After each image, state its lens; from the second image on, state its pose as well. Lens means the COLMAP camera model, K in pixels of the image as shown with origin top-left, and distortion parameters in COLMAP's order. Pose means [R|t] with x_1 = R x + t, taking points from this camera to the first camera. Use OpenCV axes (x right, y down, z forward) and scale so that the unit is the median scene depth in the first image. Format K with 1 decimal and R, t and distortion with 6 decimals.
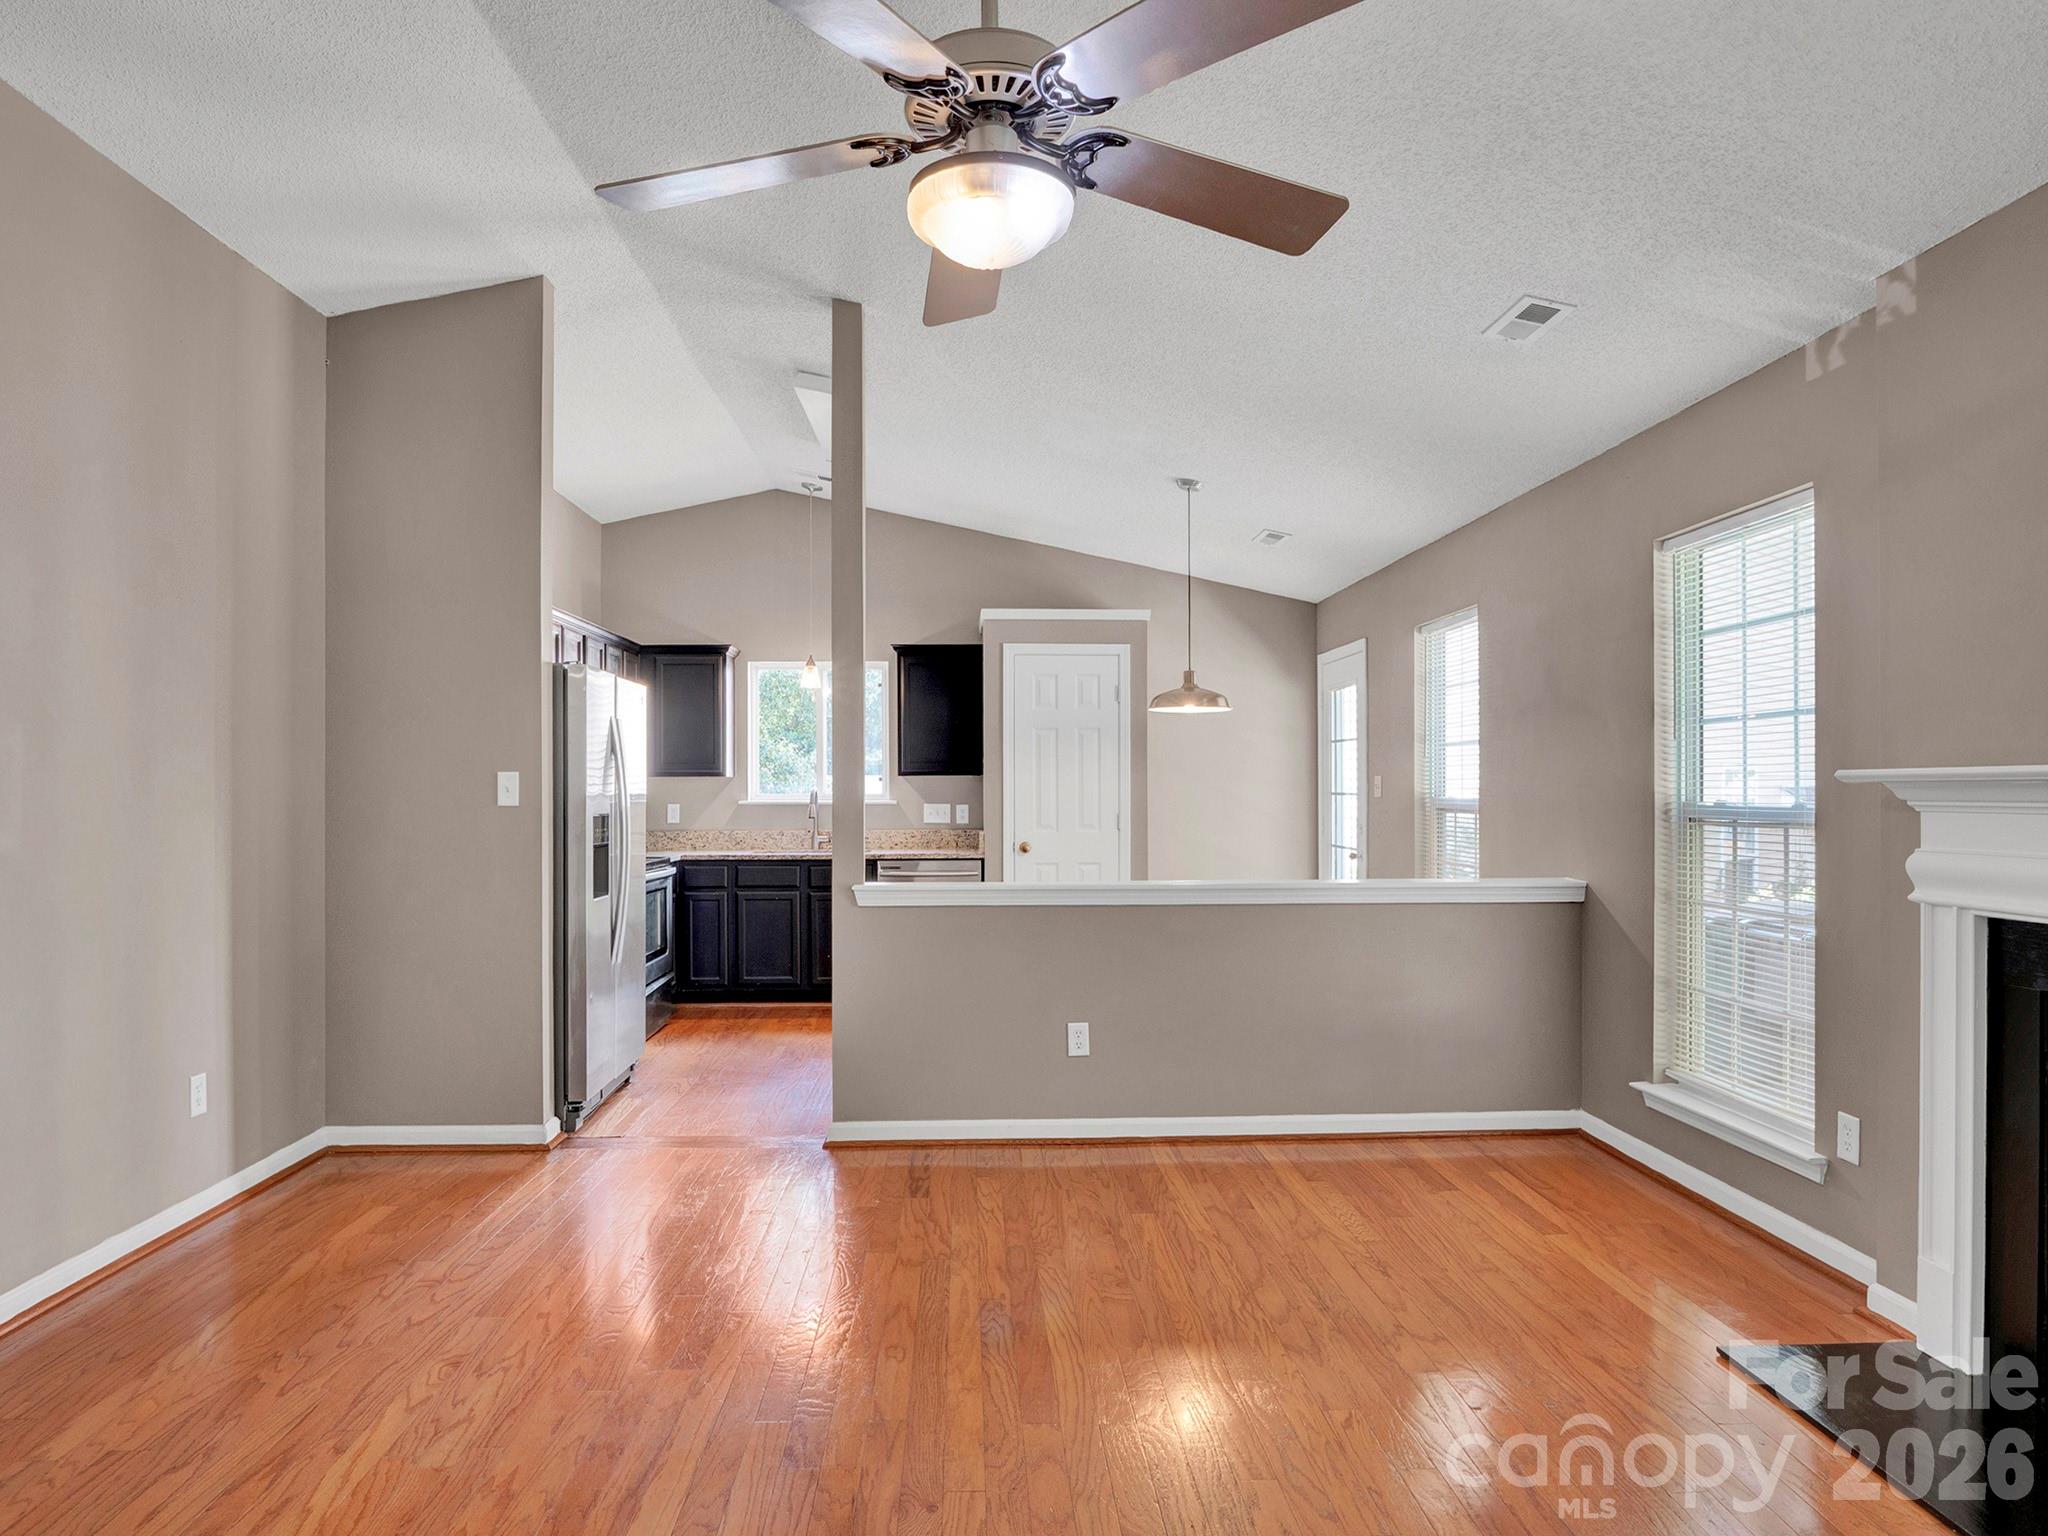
lens RADIAL K [[1272.8, 0, 1024.0], [0, 1272.8, 768.0], [0, 0, 1]] dist [-0.043070, -0.001787]
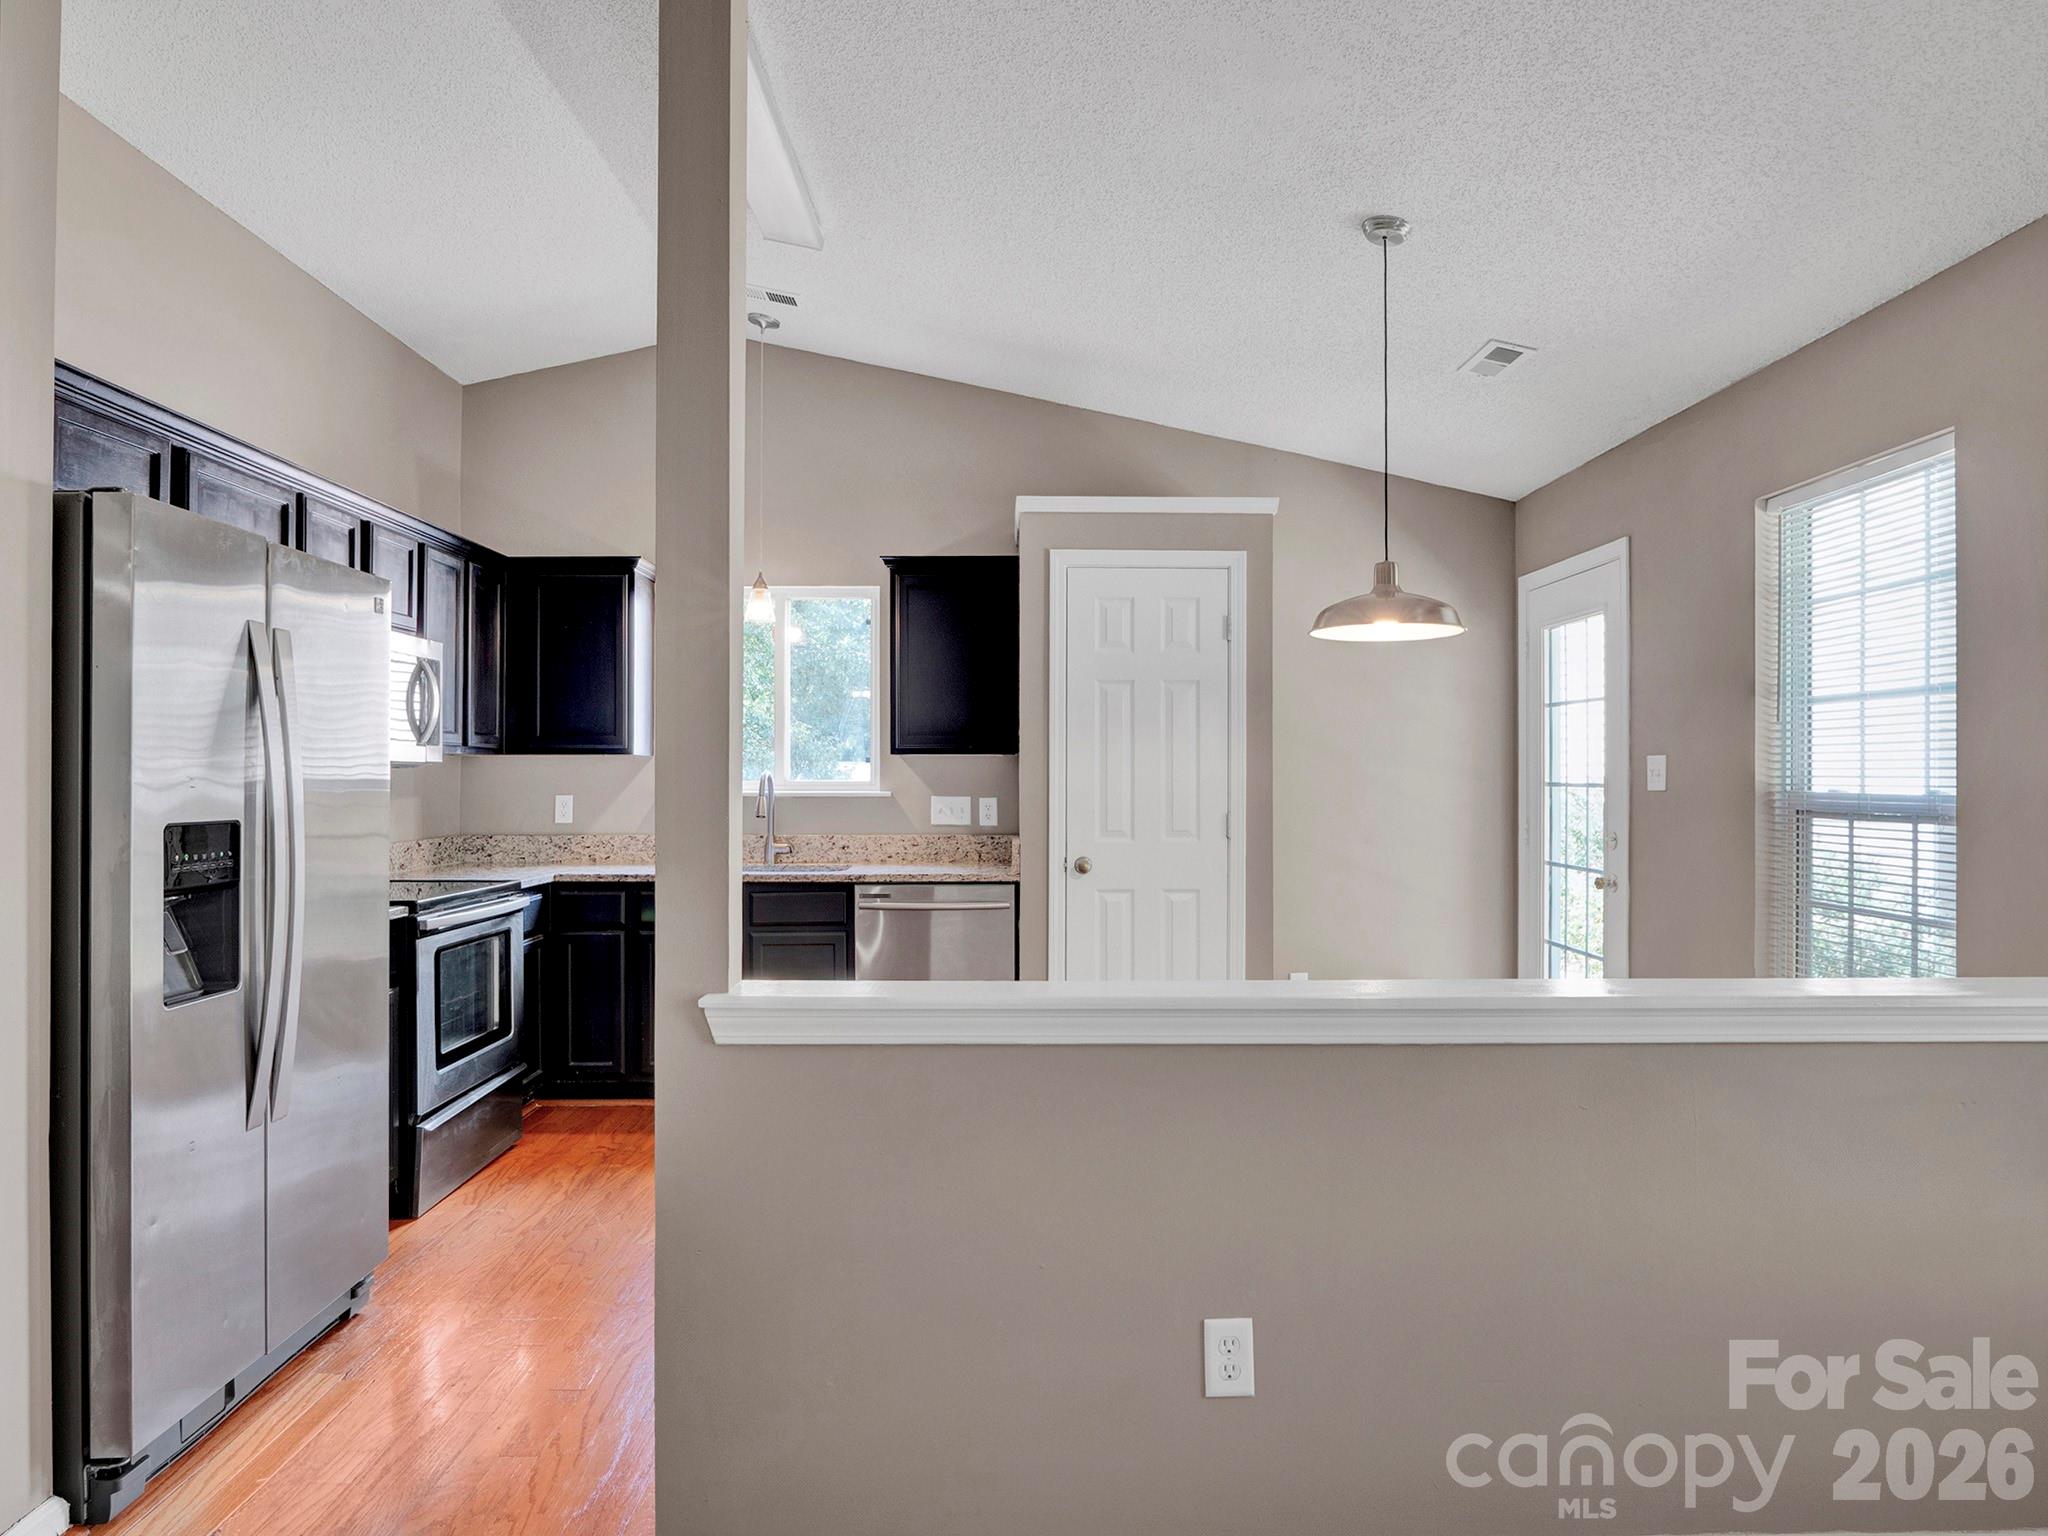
lens RADIAL K [[1209.3, 0, 1002.5], [0, 1209.3, 763.5], [0, 0, 1]] dist [-0.146218, -0.000261]
pose [[0.998771, 0.003632, -0.049431, -0.009617], [-0.003274, 0.999968, 0.007330, 0.006159], [0.049456, -0.007159, 0.998751, 0.382582]]
